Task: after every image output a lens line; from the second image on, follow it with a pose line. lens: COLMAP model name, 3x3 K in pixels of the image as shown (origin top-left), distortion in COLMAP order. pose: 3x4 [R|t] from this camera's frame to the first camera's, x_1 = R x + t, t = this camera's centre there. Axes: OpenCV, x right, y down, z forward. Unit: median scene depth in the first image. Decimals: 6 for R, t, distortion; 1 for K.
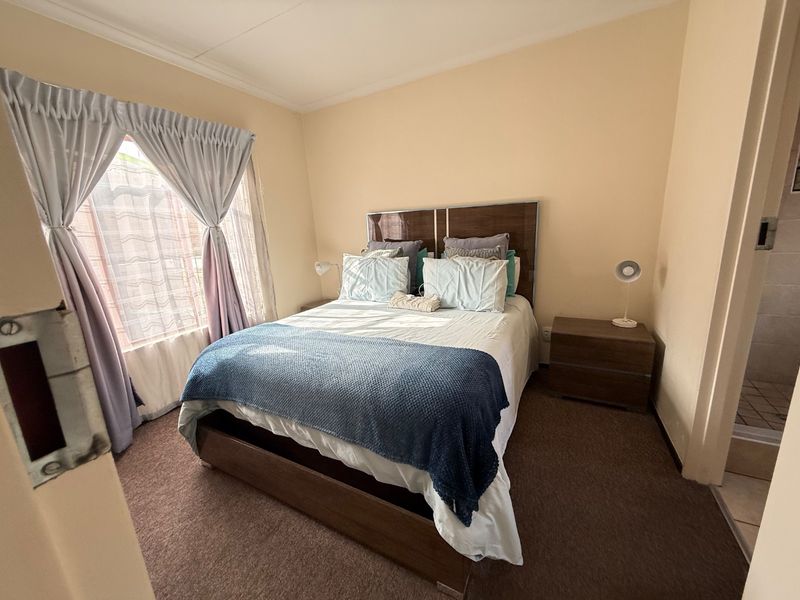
lens RADIAL K [[315.1, 0, 404.8], [0, 315.1, 298.5], [0, 0, 1]] dist [0.000827, -0.000008]
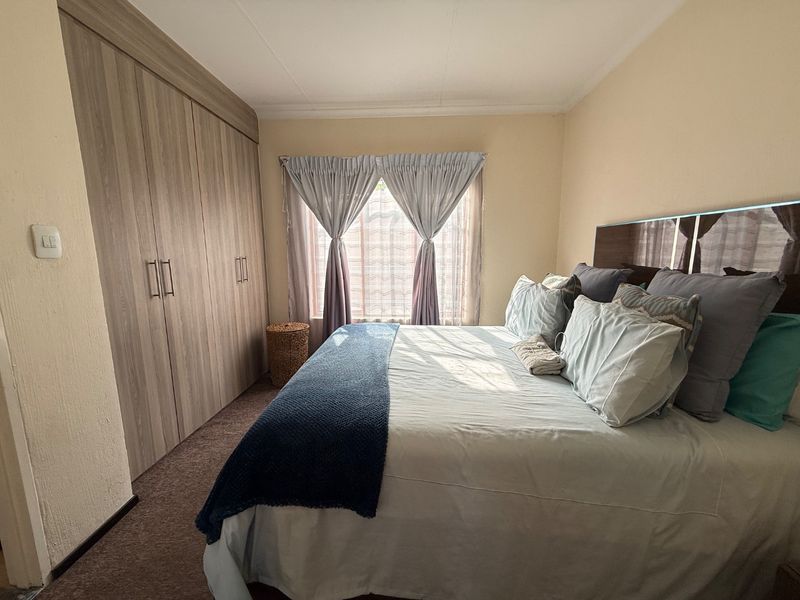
lens RADIAL K [[317.7, 0, 400.0], [0, 317.7, 300.0], [0, 0, 1]] dist [0.011658, 0.000030]
pose [[0.429784, 0.187405, -0.883269, 0.514636], [-0.221873, 0.970151, 0.097879, -0.109167], [0.875247, 0.153906, 0.458535, 0.412638]]
